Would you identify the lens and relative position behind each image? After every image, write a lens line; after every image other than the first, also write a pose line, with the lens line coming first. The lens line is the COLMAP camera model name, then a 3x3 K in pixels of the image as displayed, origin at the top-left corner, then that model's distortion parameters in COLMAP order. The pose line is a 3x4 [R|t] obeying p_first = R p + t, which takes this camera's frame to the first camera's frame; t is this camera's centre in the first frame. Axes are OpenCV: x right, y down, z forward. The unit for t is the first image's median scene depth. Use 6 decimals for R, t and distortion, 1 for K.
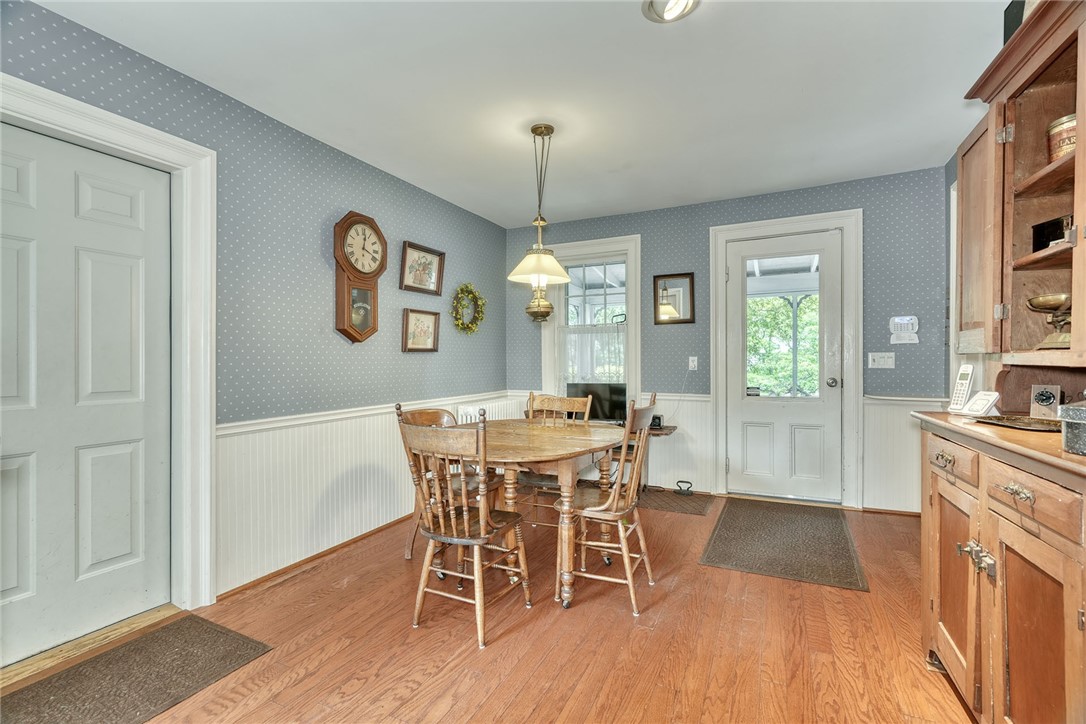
lens RADIAL K [[487.1, 0, 541.9], [0, 487.1, 361.3], [0, 0, 1]] dist [-0.001933, 0.000191]
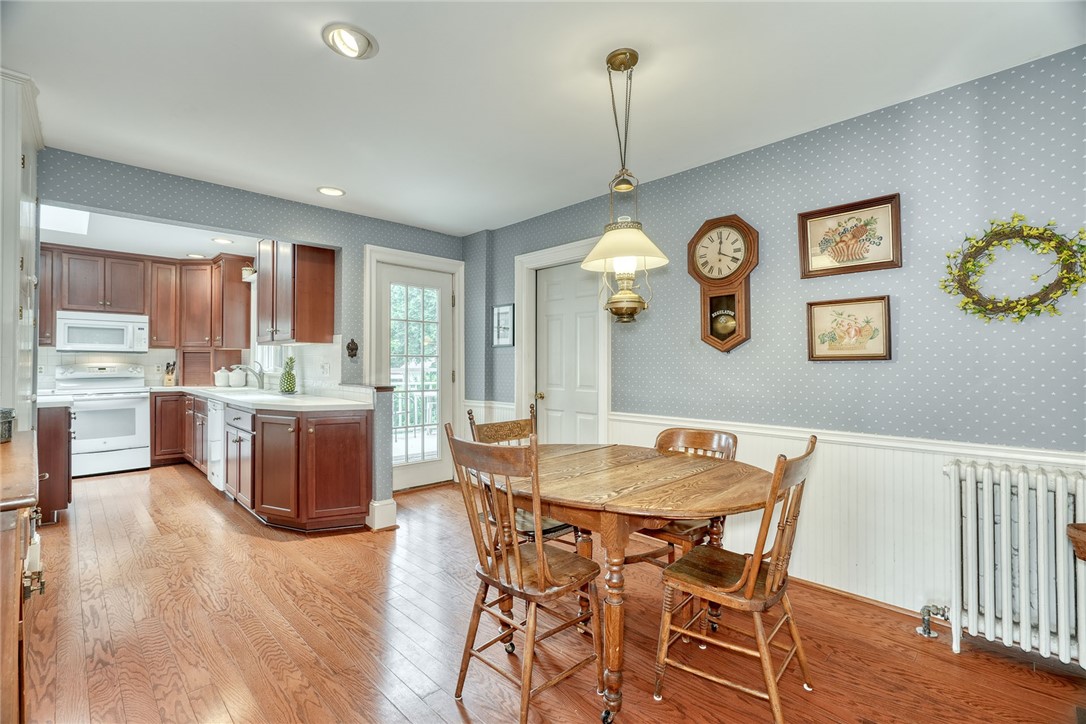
lens RADIAL K [[487.1, 0, 541.9], [0, 487.1, 361.3], [0, 0, 1]] dist [-0.001933, 0.000191]
pose [[-0.321708, 0.001707, -0.946837, 0.622910], [0.001600, 0.999998, 0.001259, -0.022771], [0.946837, -0.001110, -0.321710, 0.951780]]
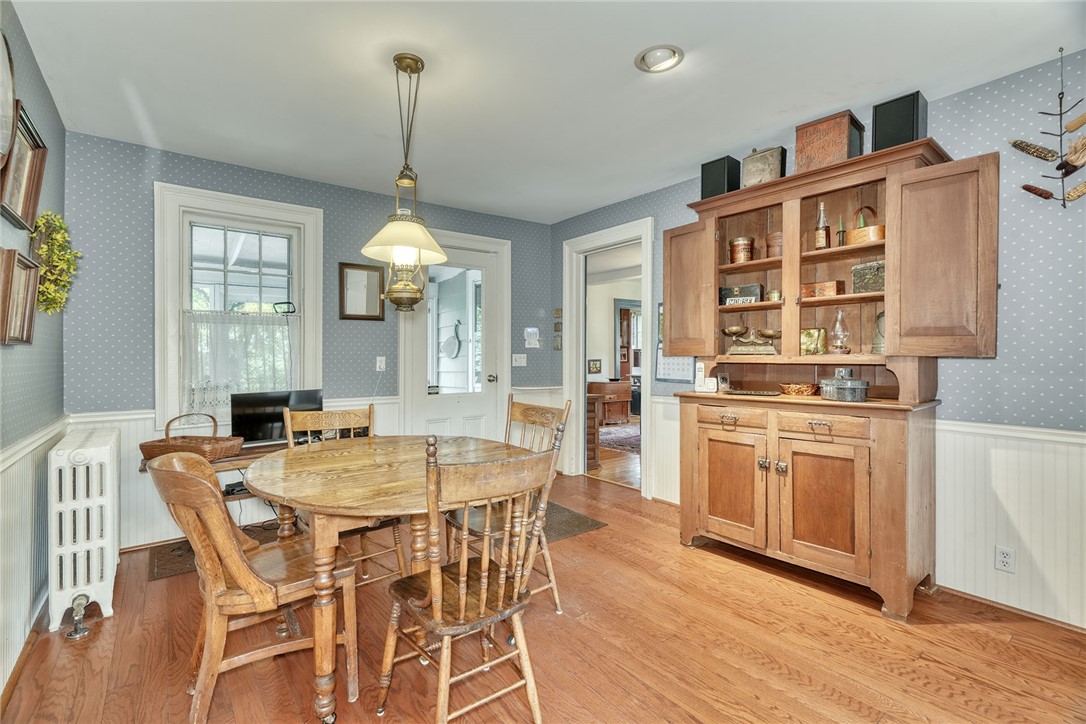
lens RADIAL K [[481.0, 0, 543.0], [0, 481.0, 362.0], [0, 0, 1]] dist [-0.023726, 0.000056]
pose [[0.464392, -0.006917, 0.885603, -0.491248], [0.003333, 0.999976, 0.006063, -0.005121], [-0.885624, 0.000136, 0.464404, 0.397625]]
